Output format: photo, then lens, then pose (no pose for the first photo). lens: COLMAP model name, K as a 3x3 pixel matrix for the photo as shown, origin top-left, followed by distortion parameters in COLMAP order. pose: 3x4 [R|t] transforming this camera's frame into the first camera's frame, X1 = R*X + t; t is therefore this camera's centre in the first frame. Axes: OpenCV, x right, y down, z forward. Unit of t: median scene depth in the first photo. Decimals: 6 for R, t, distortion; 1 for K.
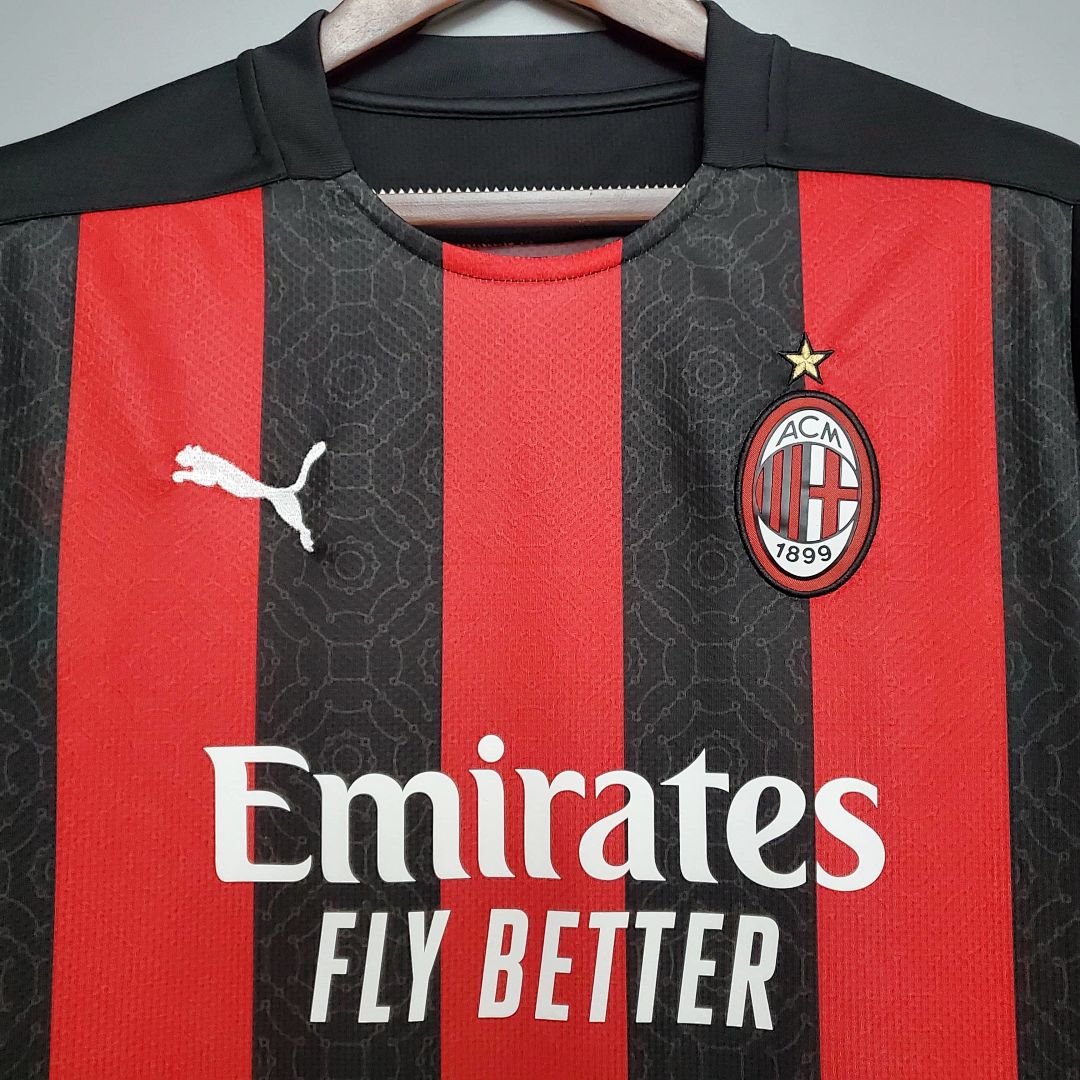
lens RADIAL K [[1142.9, 0, 535.4], [0, 1142.9, 542.9], [0, 0, 1]] dist [0.195985, -0.706457]
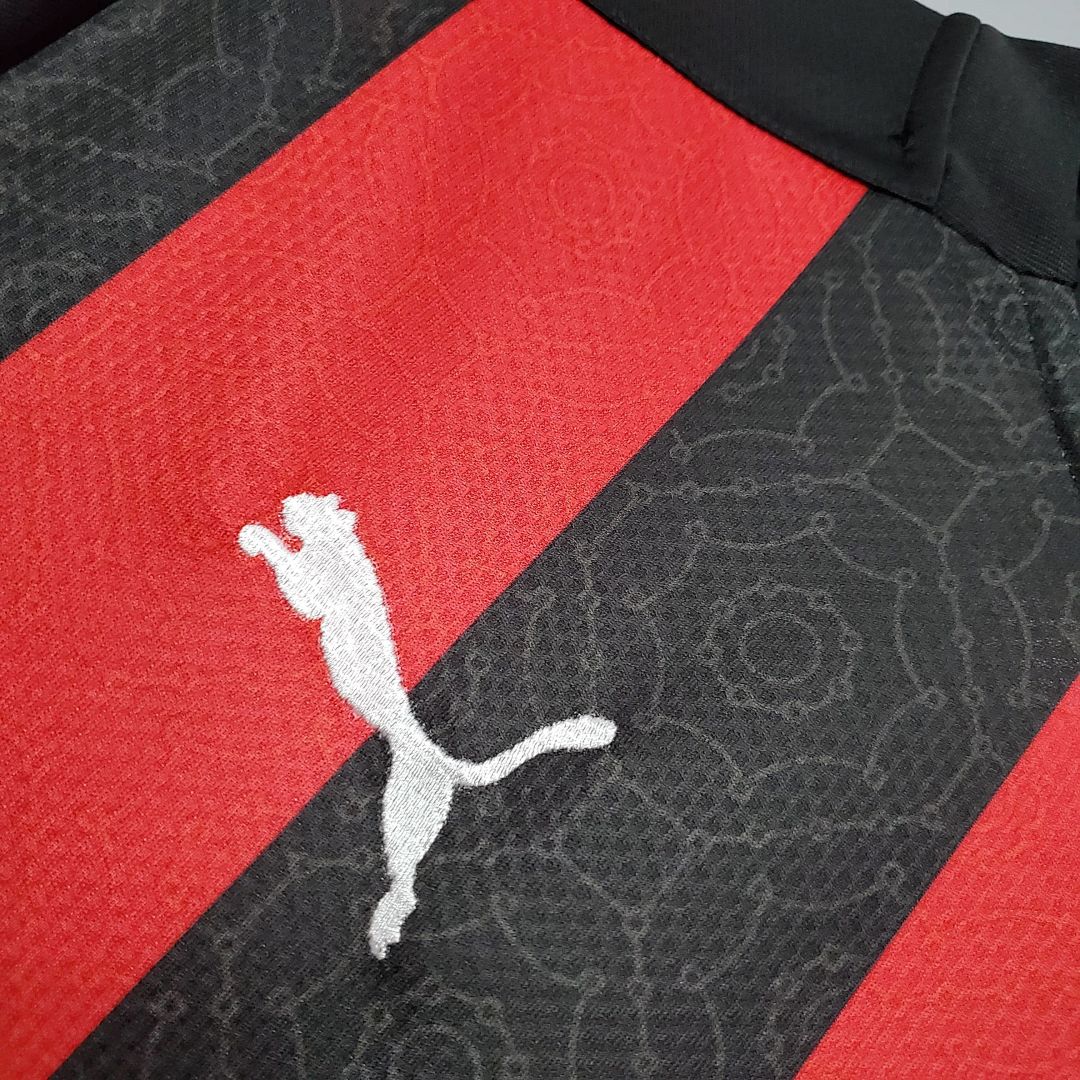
lens RADIAL K [[1164.1, 0, 538.5], [0, 1164.1, 504.4], [0, 0, 1]] dist [0.201023, -0.716668]
pose [[0.758378, 0.623513, -0.189987, -0.179260], [-0.650871, 0.708713, -0.272199, -0.022694], [-0.035073, 0.330087, 0.943299, 0.649778]]
